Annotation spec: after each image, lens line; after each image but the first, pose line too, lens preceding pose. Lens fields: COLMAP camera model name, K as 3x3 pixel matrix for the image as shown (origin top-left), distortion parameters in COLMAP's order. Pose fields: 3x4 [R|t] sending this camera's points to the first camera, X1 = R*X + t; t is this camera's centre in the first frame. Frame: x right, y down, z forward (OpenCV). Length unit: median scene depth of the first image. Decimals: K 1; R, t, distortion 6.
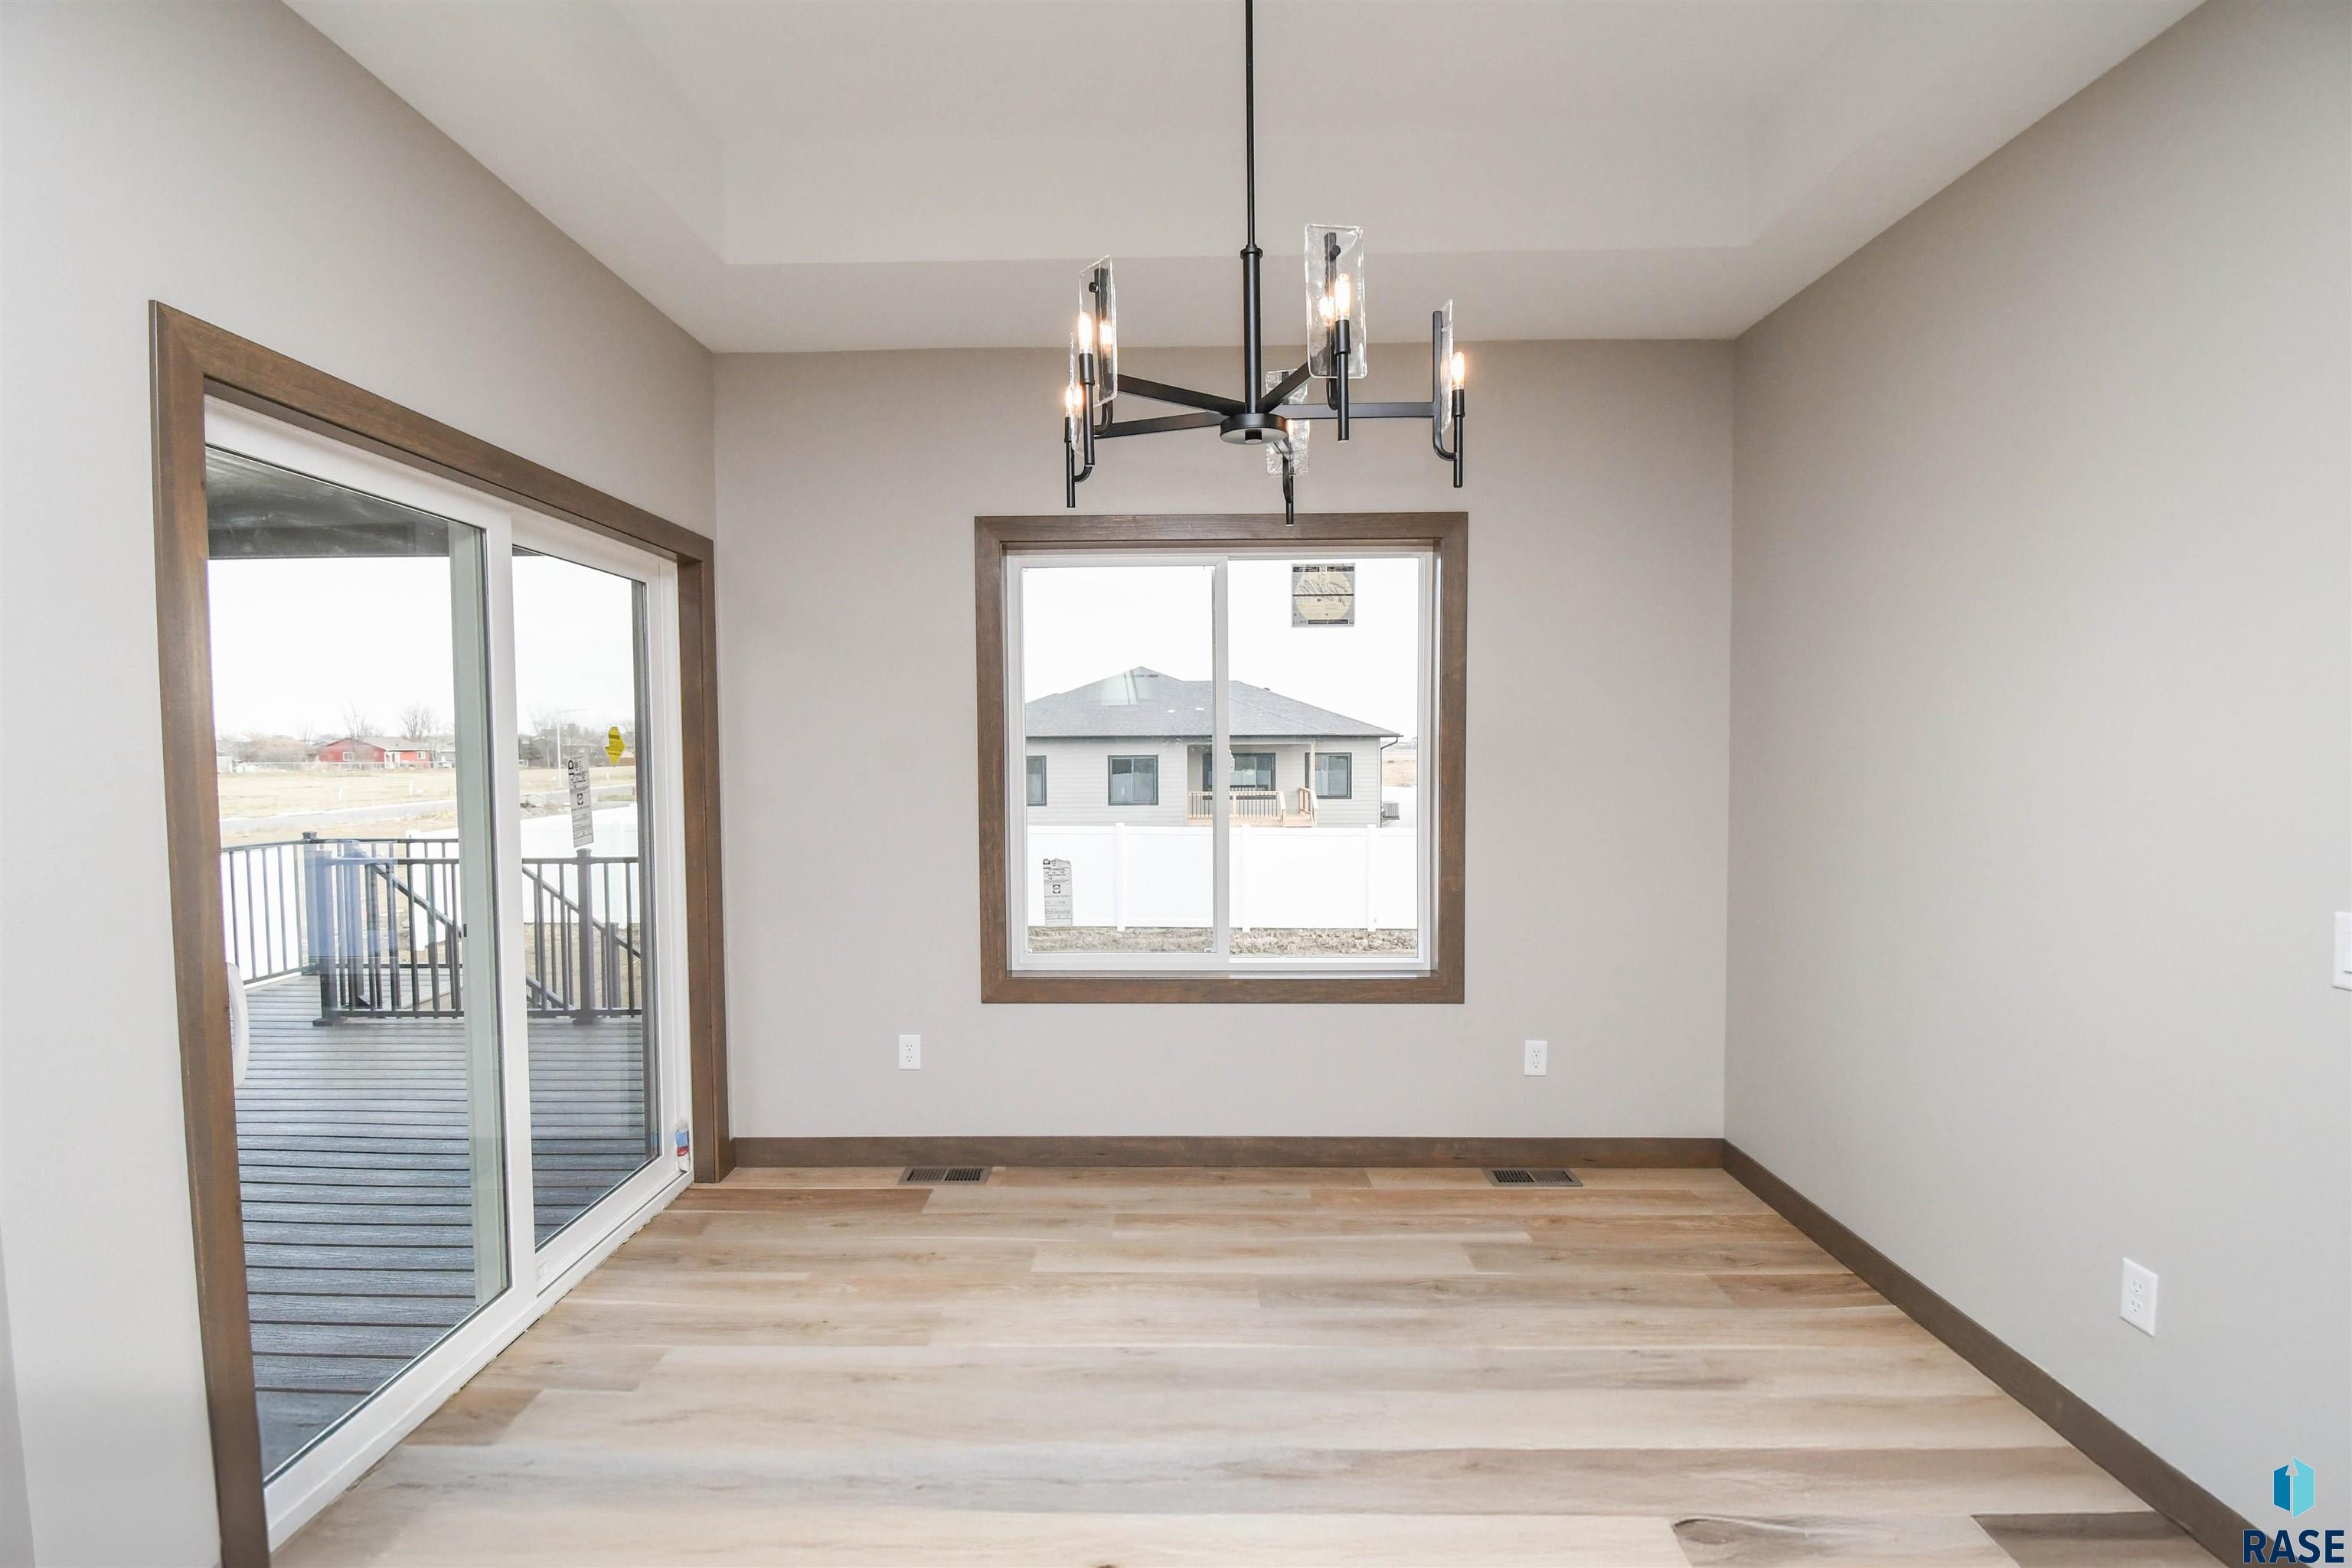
lens RADIAL K [[1044.3, 0, 1165.8], [0, 1044.3, 787.6], [0, 0, 1]] dist [0.014883, -0.026254]
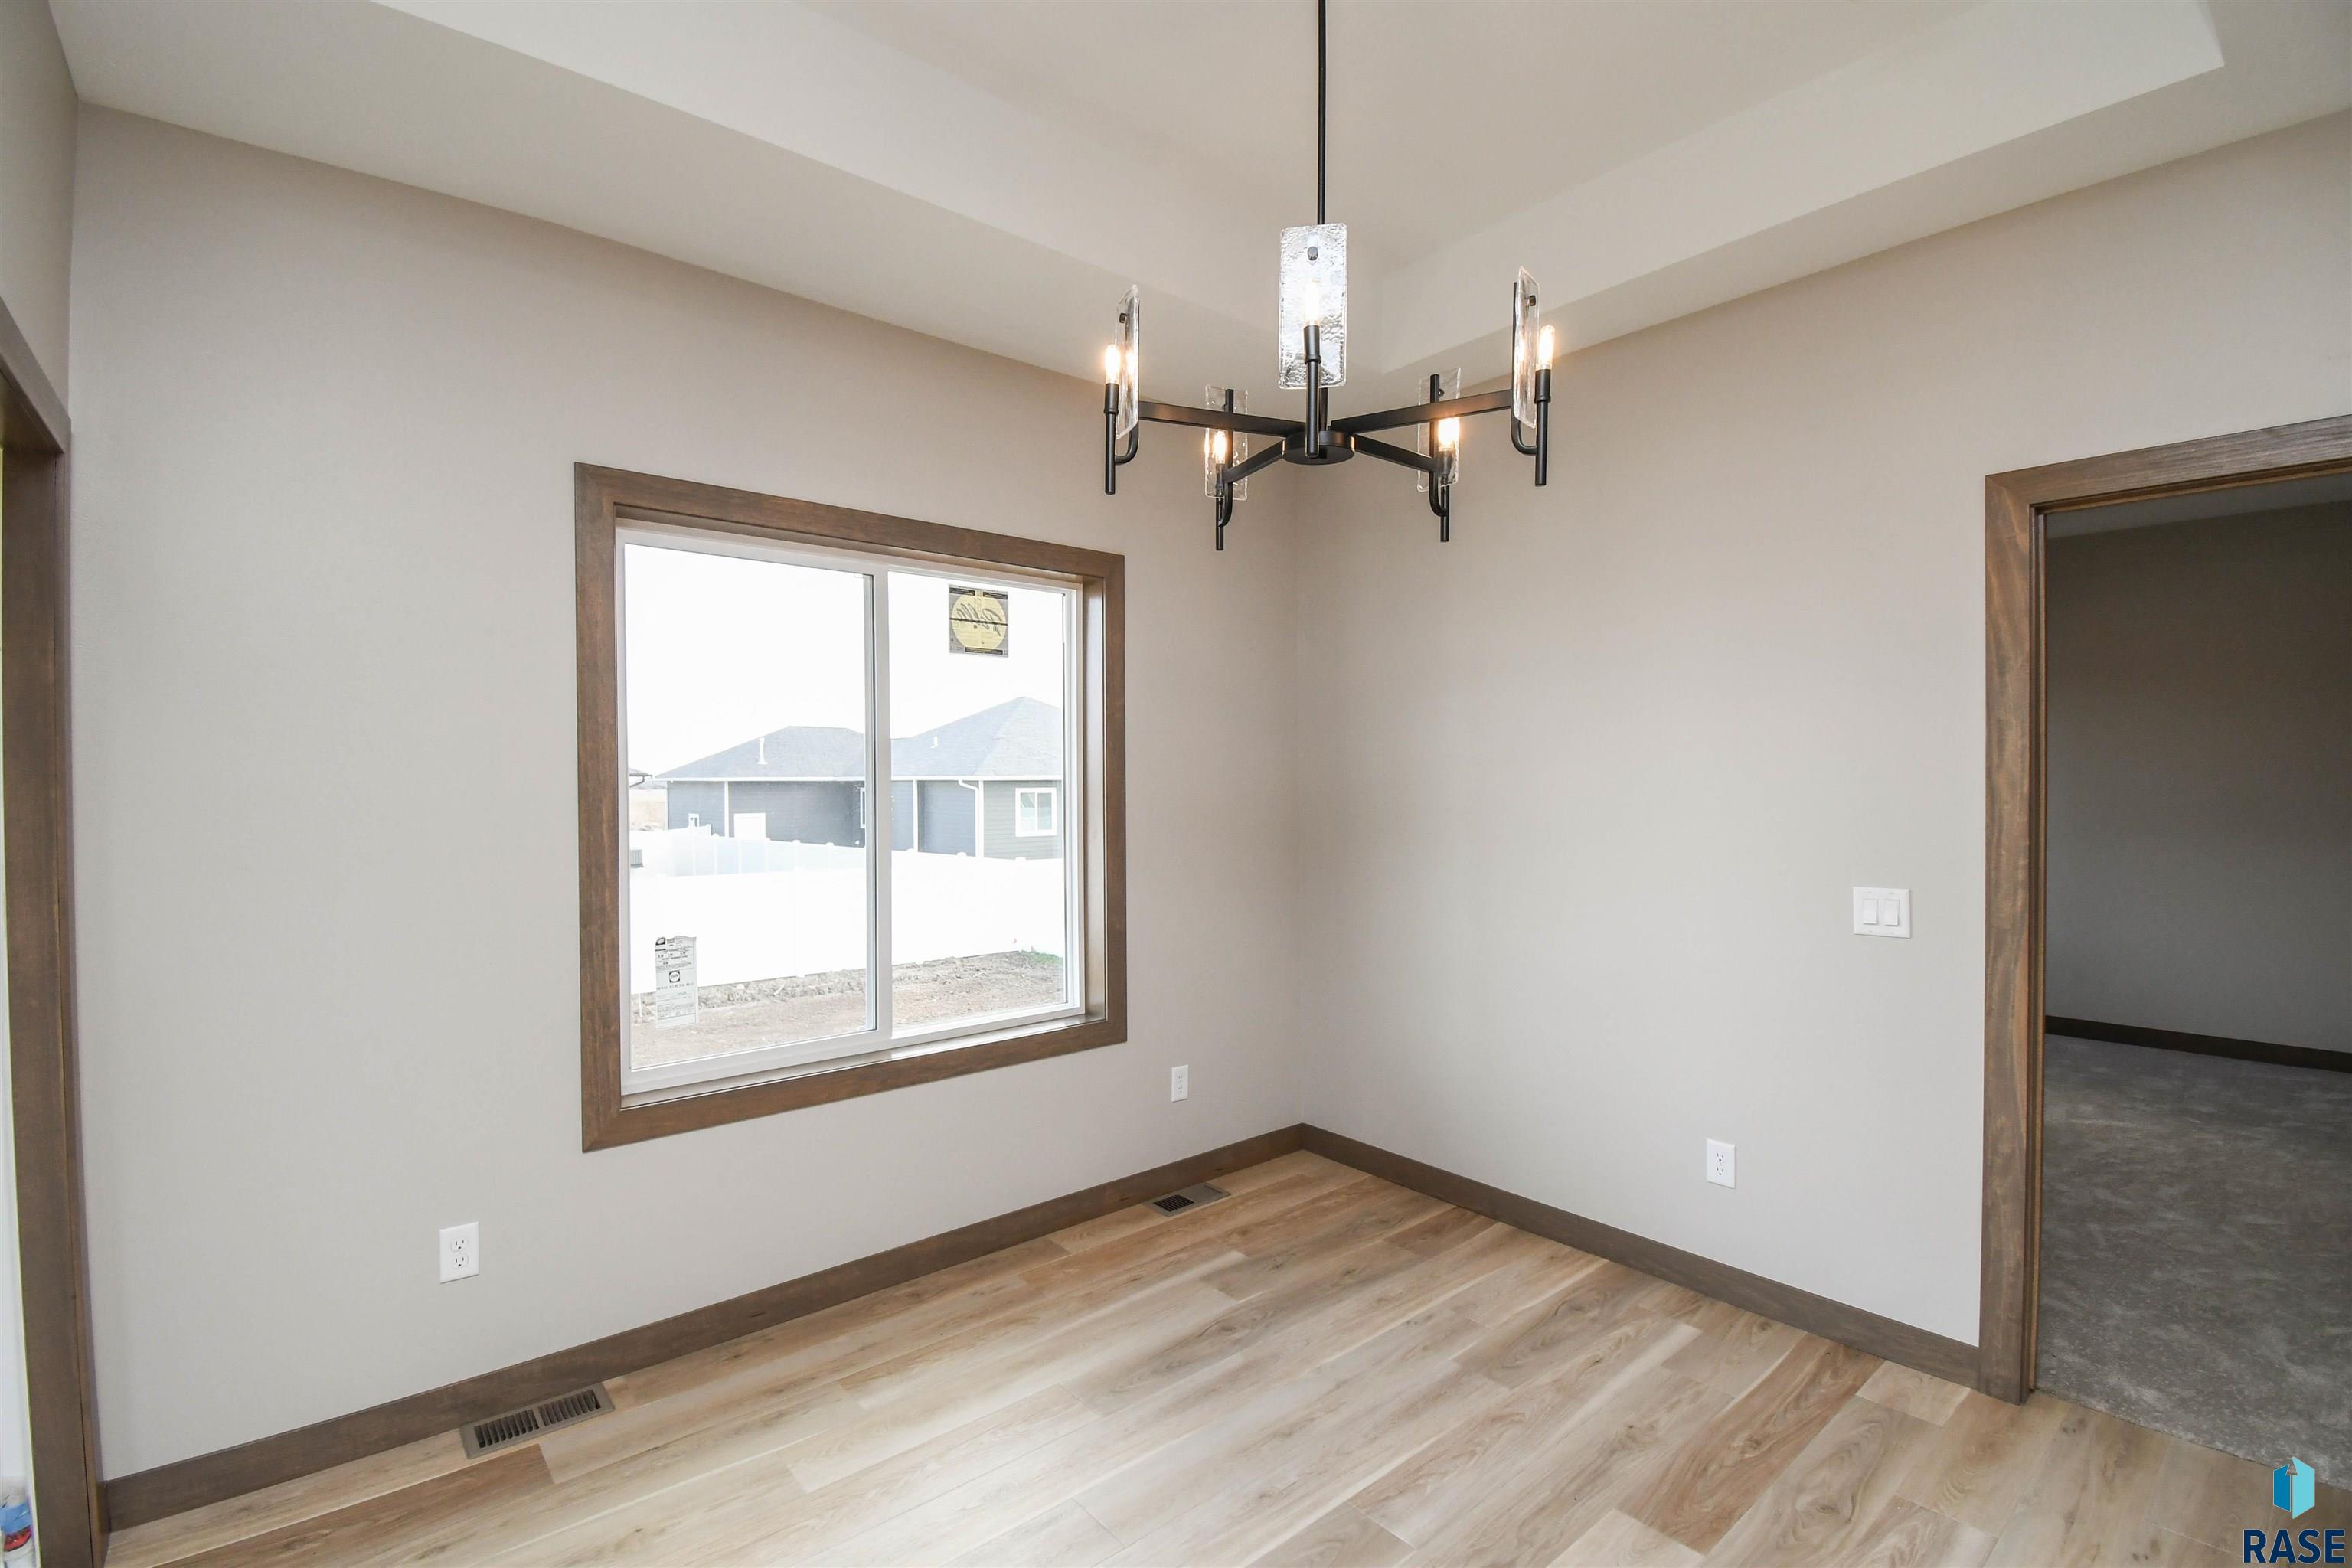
lens RADIAL K [[1044.3, 0, 1165.8], [0, 1044.3, 787.6], [0, 0, 1]] dist [0.014883, -0.026254]
pose [[0.757373, -0.002158, 0.652978, -0.348371], [0.026537, 0.999270, -0.027477, -0.008583], [-0.652443, 0.038138, 0.756878, 0.213020]]
